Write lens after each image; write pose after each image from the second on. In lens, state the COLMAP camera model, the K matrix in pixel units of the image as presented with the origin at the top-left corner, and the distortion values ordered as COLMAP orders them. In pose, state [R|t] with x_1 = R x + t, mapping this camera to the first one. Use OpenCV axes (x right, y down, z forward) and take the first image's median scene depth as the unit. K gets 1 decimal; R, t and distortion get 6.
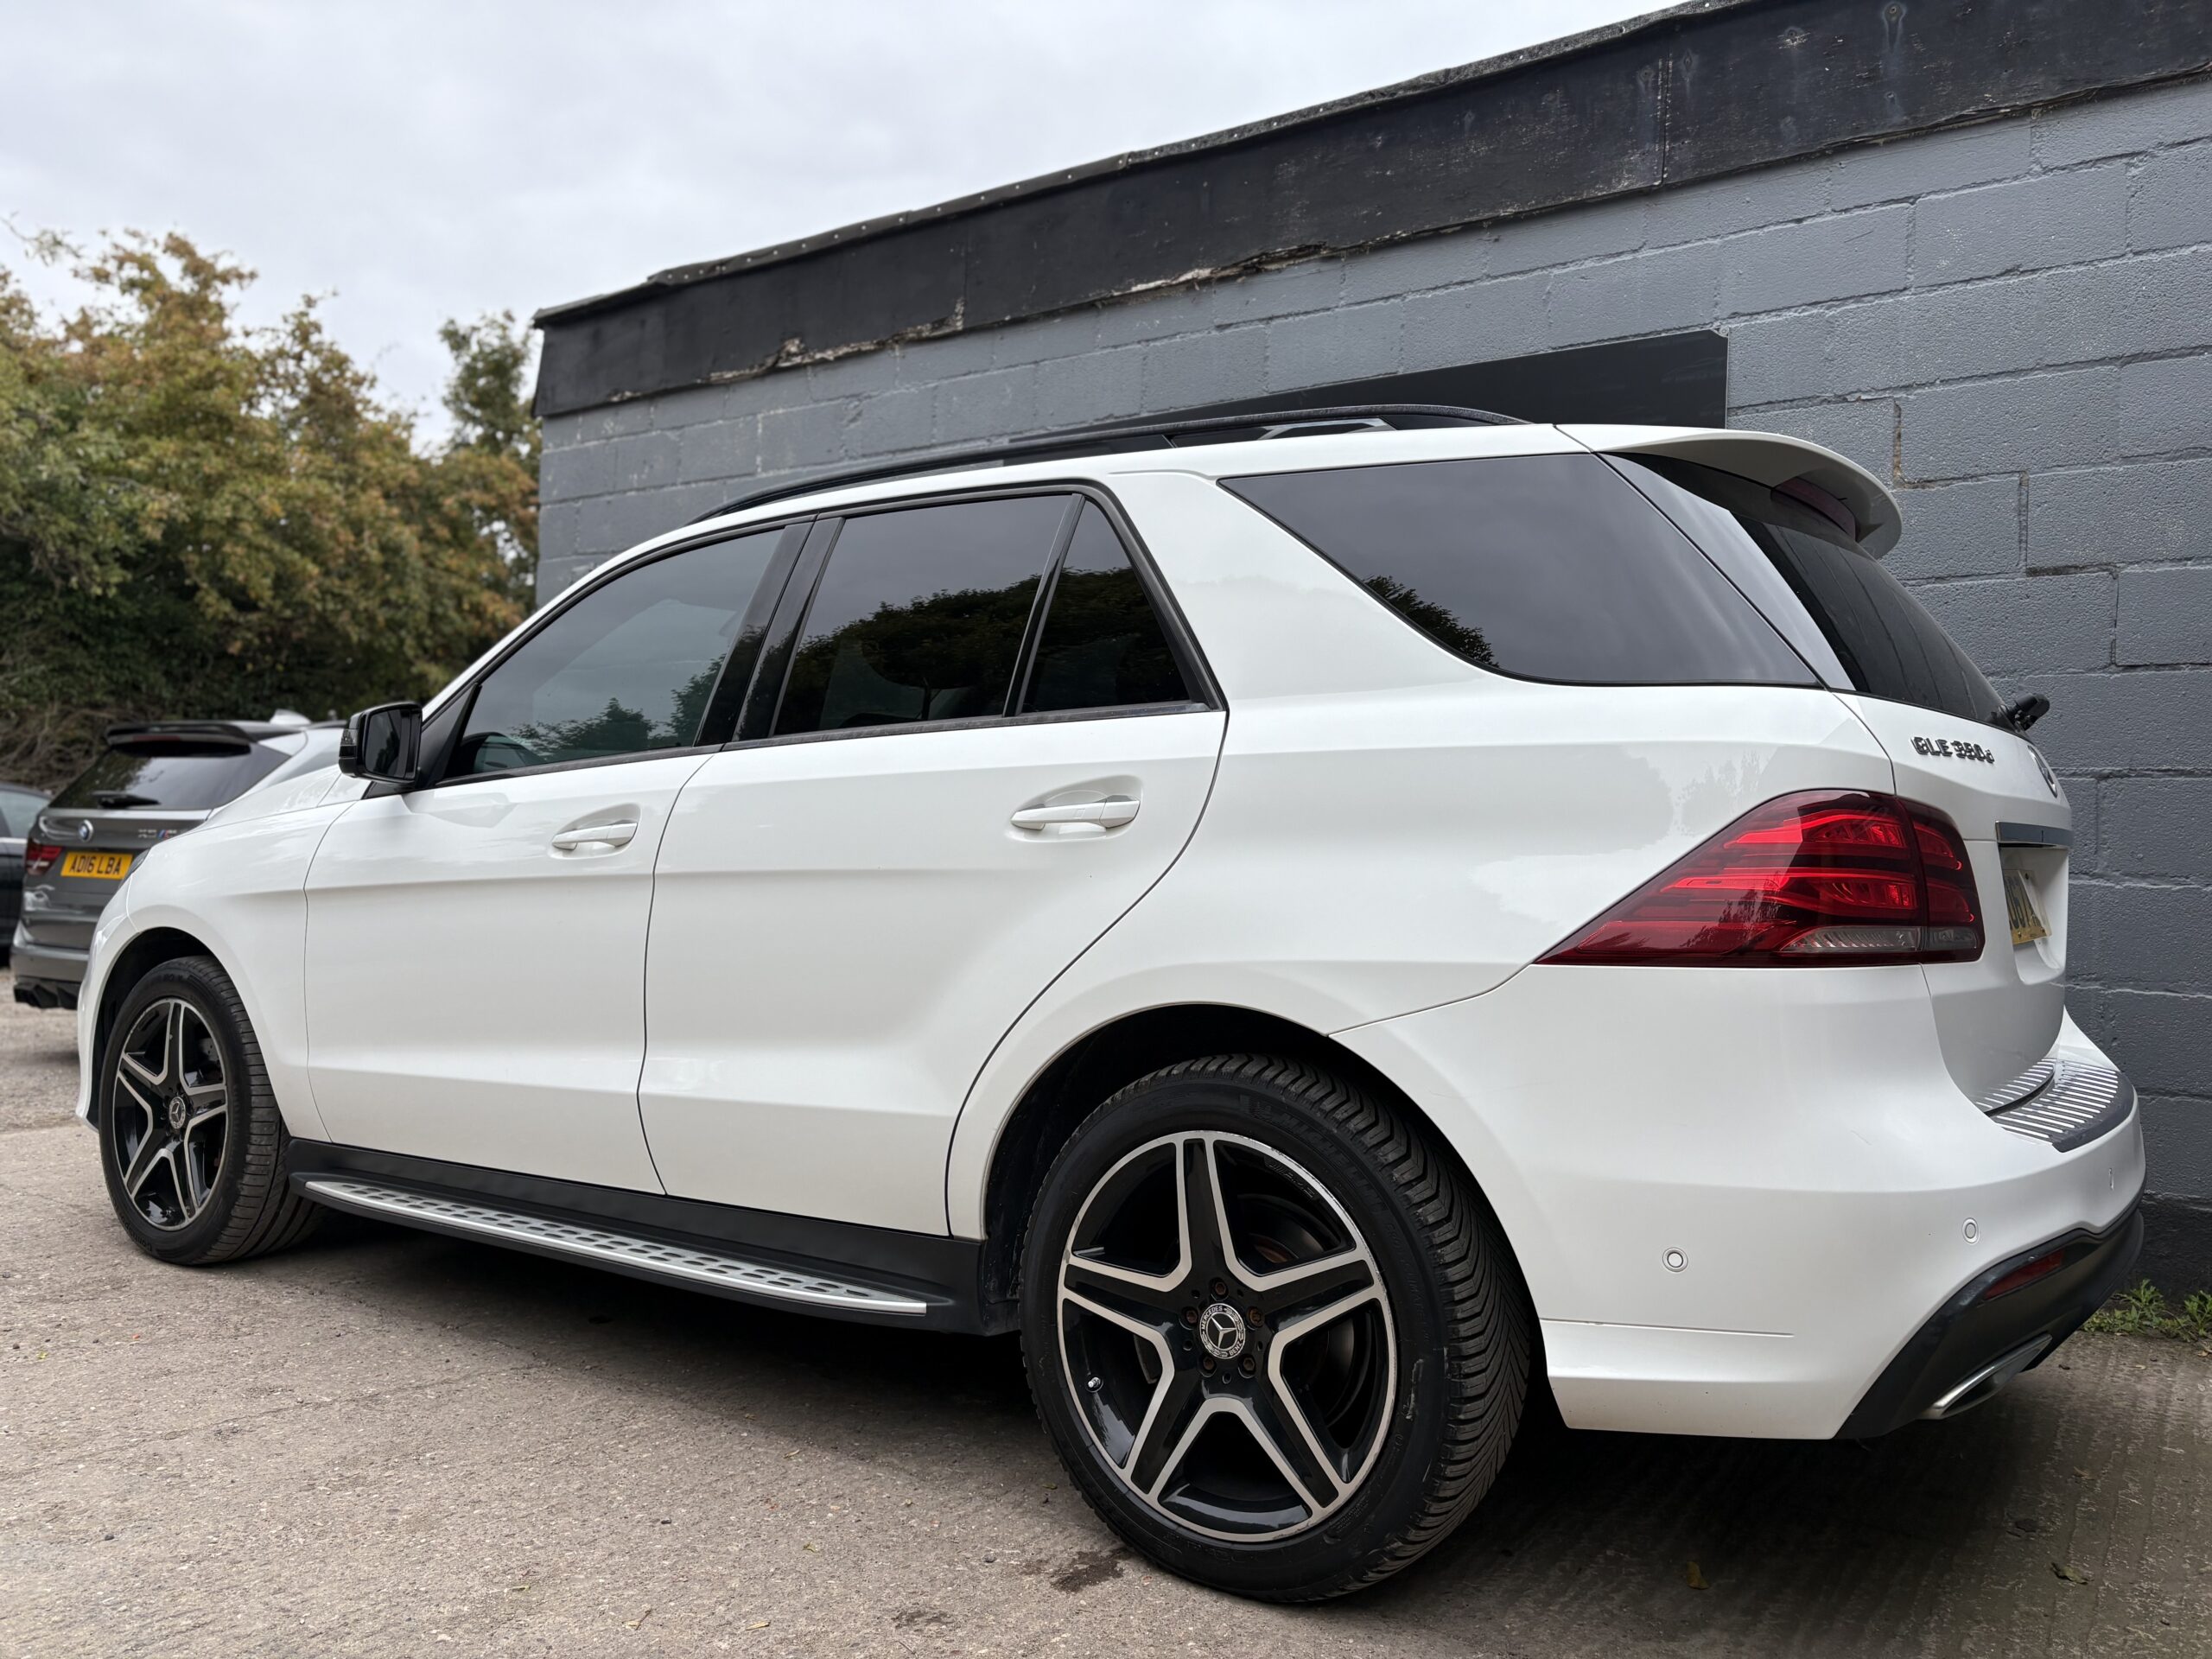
lens RADIAL K [[1671.2, 0, 1102.4], [0, 1671.2, 821.6], [0, 0, 1]] dist [0.041060, -0.044181]
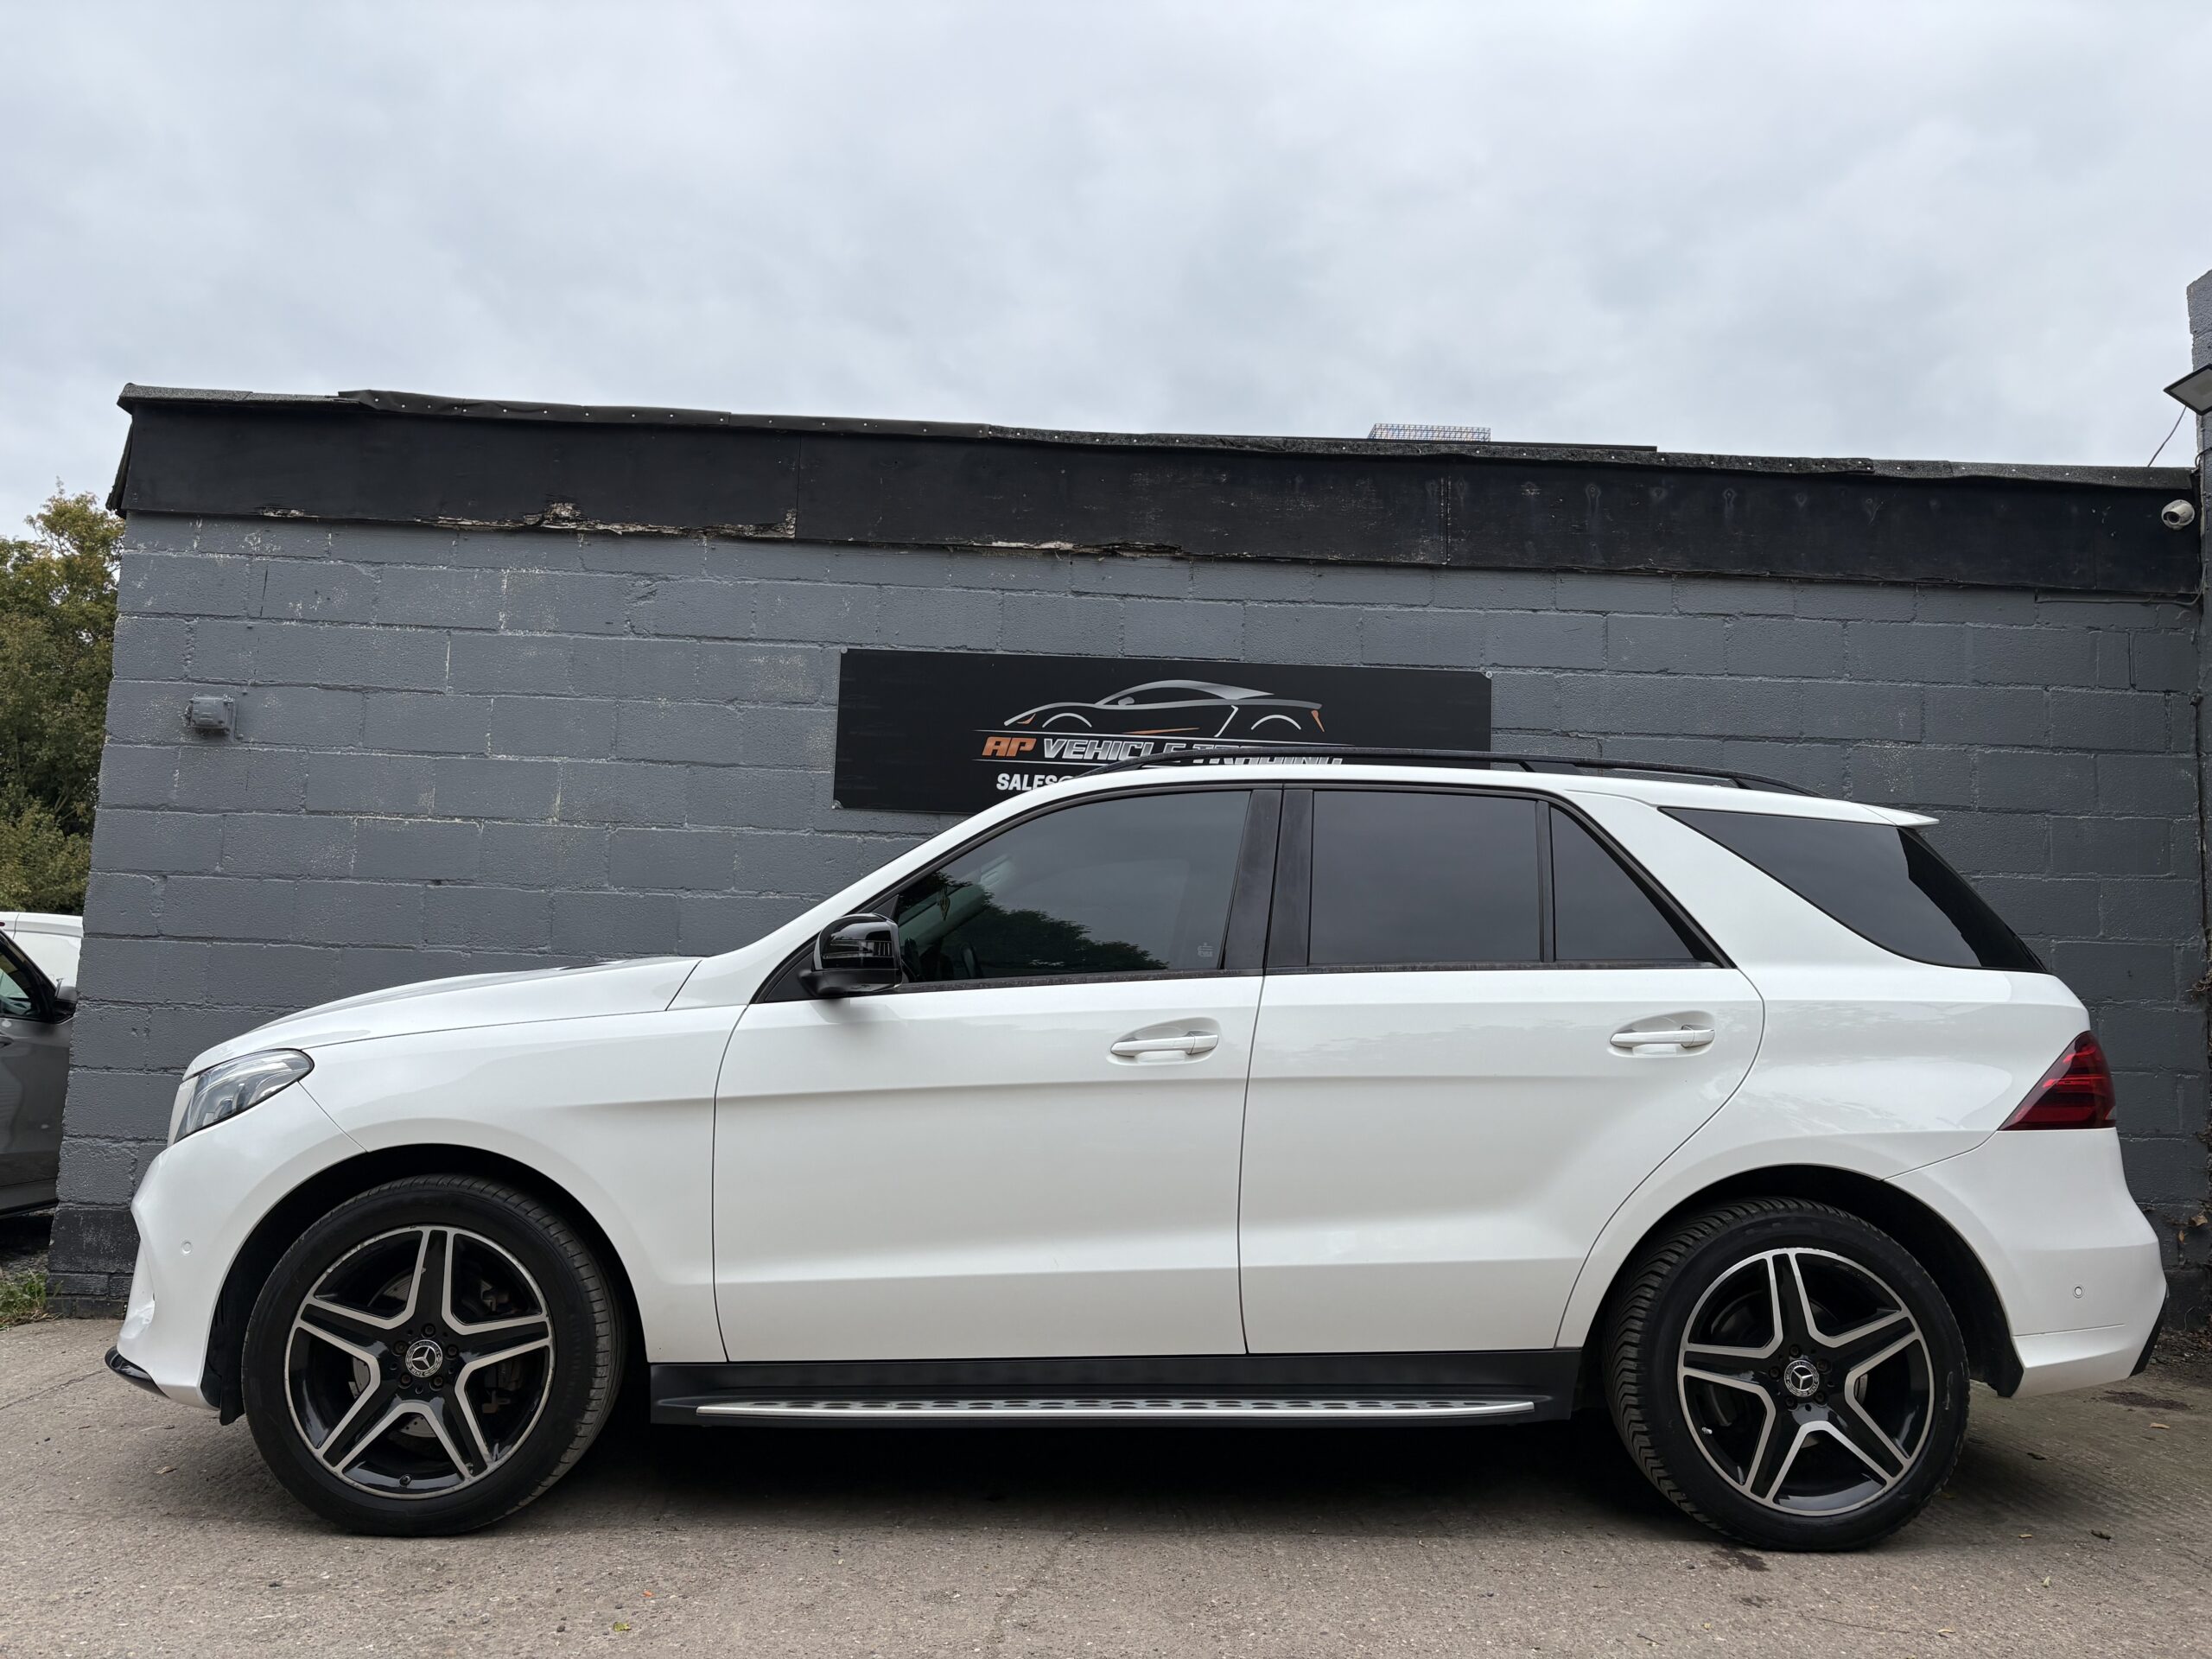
lens RADIAL K [[1657.3, 0, 1111.0], [0, 1657.3, 842.2], [0, 0, 1]] dist [0.060146, -0.063747]
pose [[0.793011, 0.063402, 0.605899, -1.077632], [-0.017434, 0.996524, -0.081460, -0.039227], [-0.608957, 0.054036, 0.791360, 0.110061]]
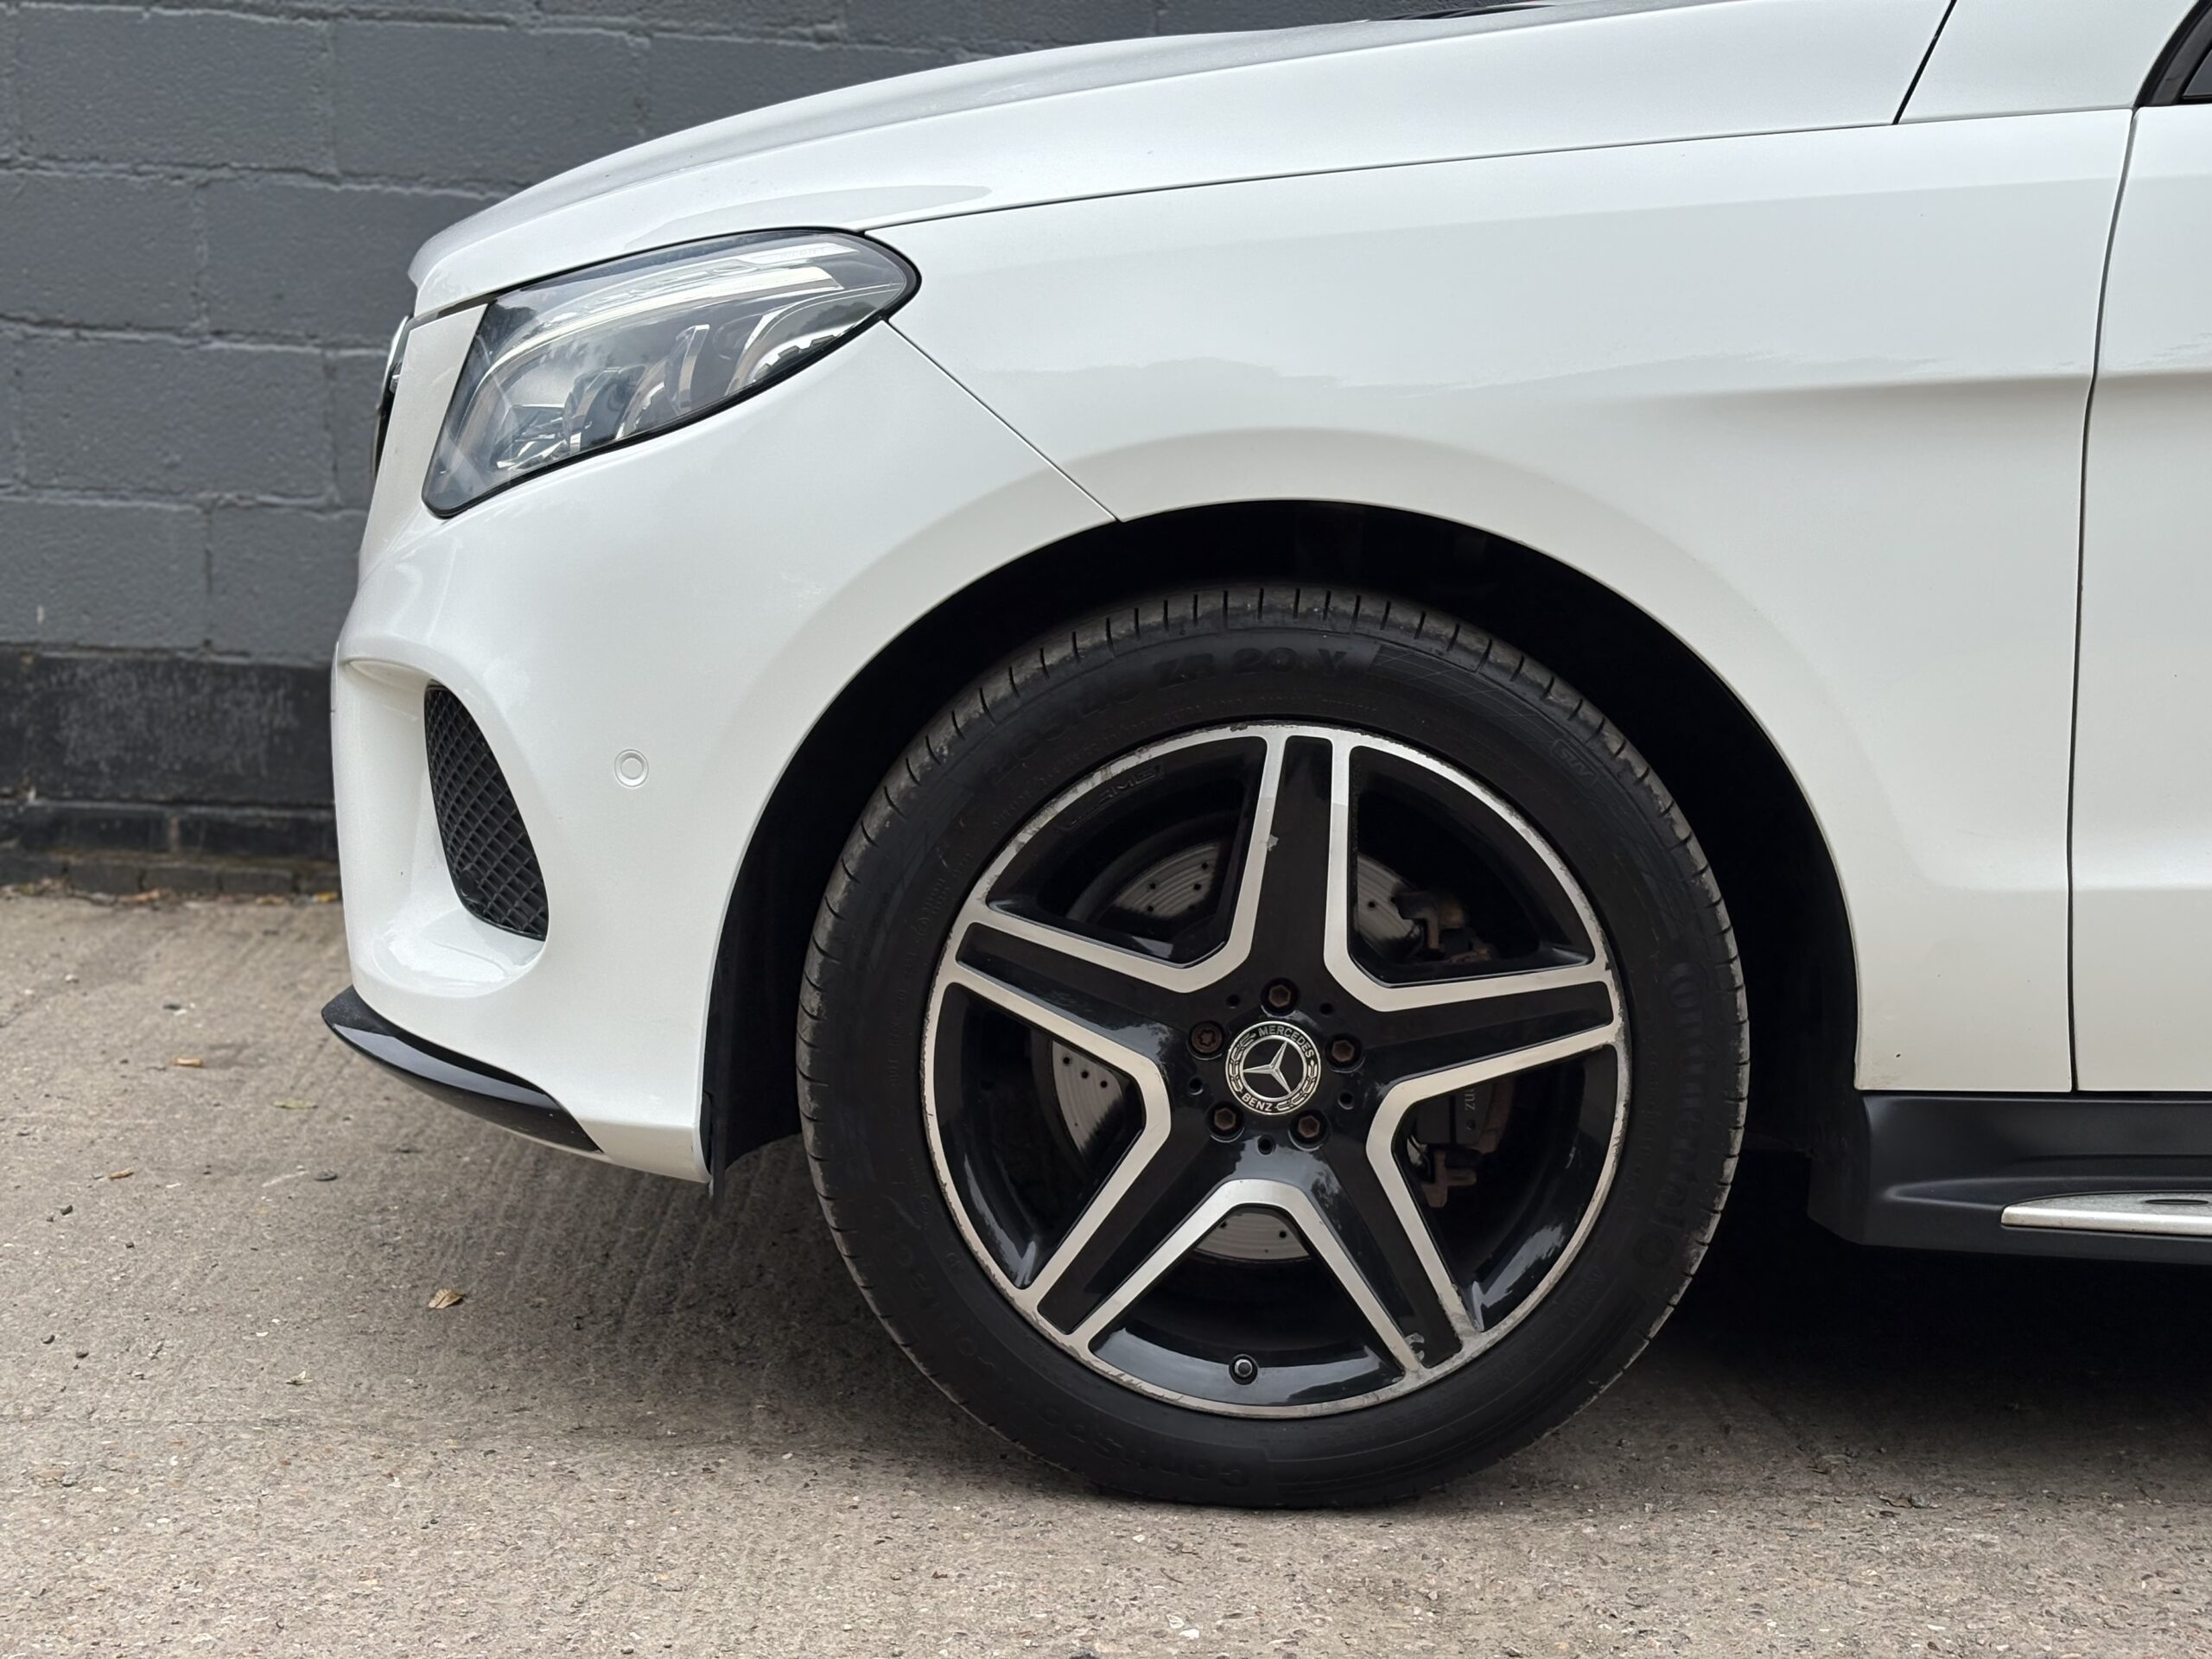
lens RADIAL K [[3298.8, 0, 1106.0], [0, 3298.8, 829.5], [0, 0, 1]] dist [0.206076, -0.812071]
pose [[0.818753, -0.091578, 0.566795, -1.243119], [-0.023399, 0.981055, 0.192311, 0.006585], [-0.573669, -0.170718, 0.801099, 0.685846]]
